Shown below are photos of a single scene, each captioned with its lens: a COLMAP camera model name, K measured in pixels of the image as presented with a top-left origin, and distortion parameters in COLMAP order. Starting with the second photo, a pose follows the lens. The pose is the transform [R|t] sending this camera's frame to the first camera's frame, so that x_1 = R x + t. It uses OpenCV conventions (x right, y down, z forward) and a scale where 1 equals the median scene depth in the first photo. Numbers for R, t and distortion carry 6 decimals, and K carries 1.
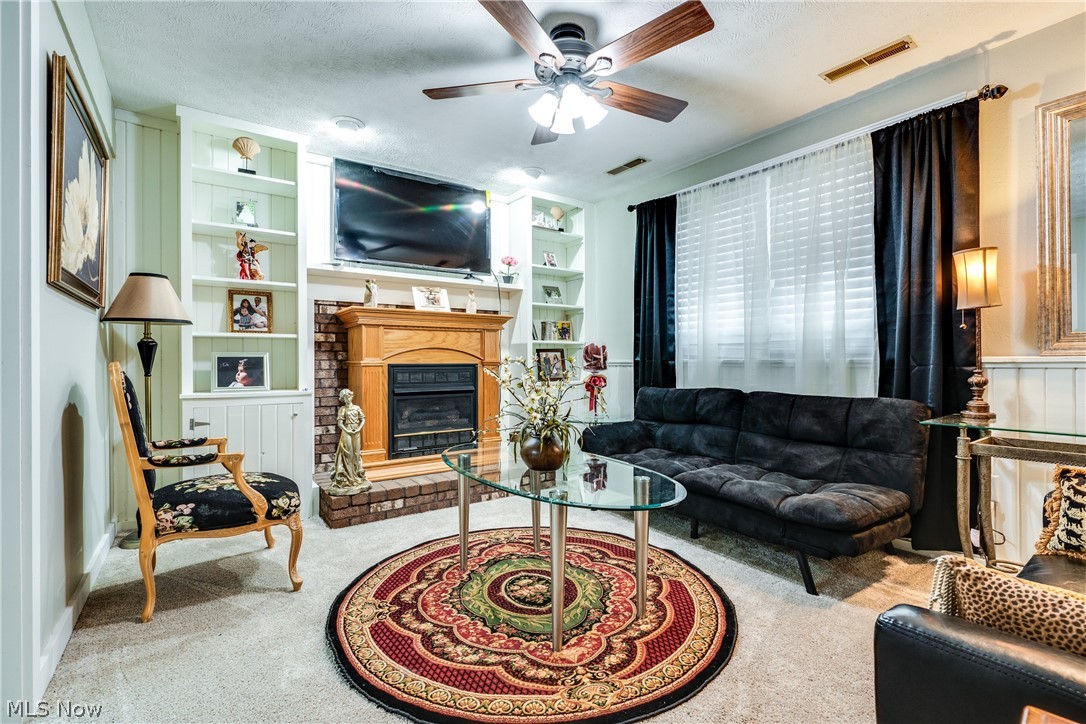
lens RADIAL K [[501.3, 0, 552.1], [0, 501.3, 361.6], [0, 0, 1]] dist [-0.010601, 0.003289]
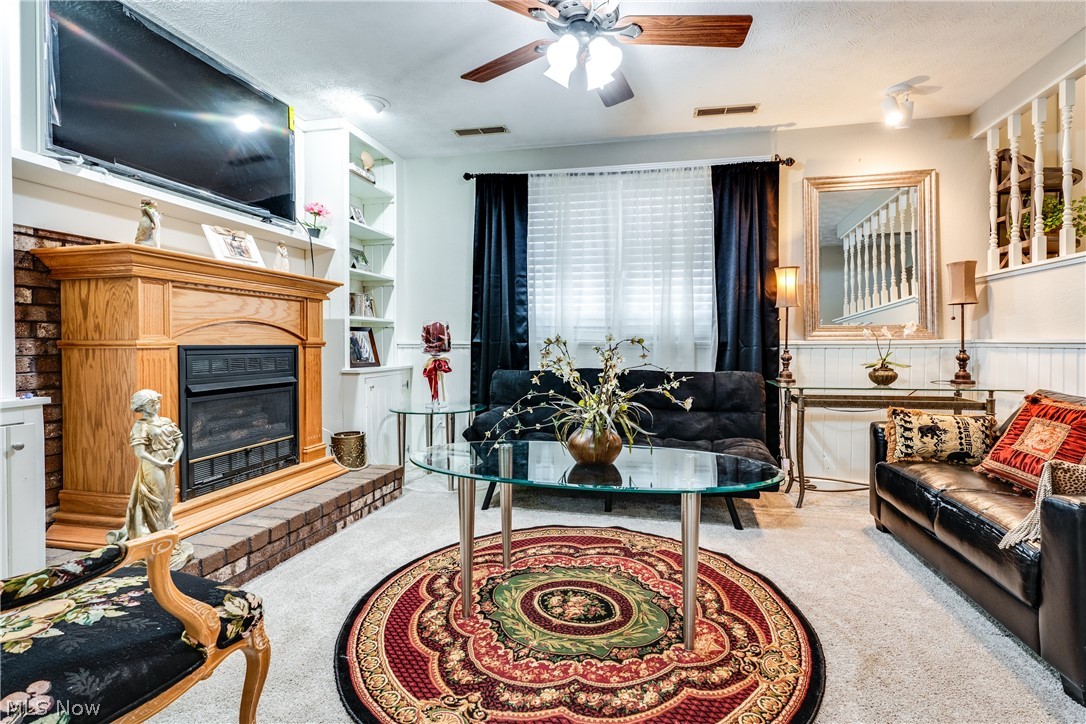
lens RADIAL K [[501.3, 0, 572.5], [0, 501.3, 348.9], [0, 0, 1]] dist [-0.010601, 0.003289]
pose [[0.731455, -0.004302, 0.681876, -0.471262], [-0.002926, 0.999951, 0.009447, 0.002183], [-0.681883, -0.008905, 0.731407, 0.277206]]
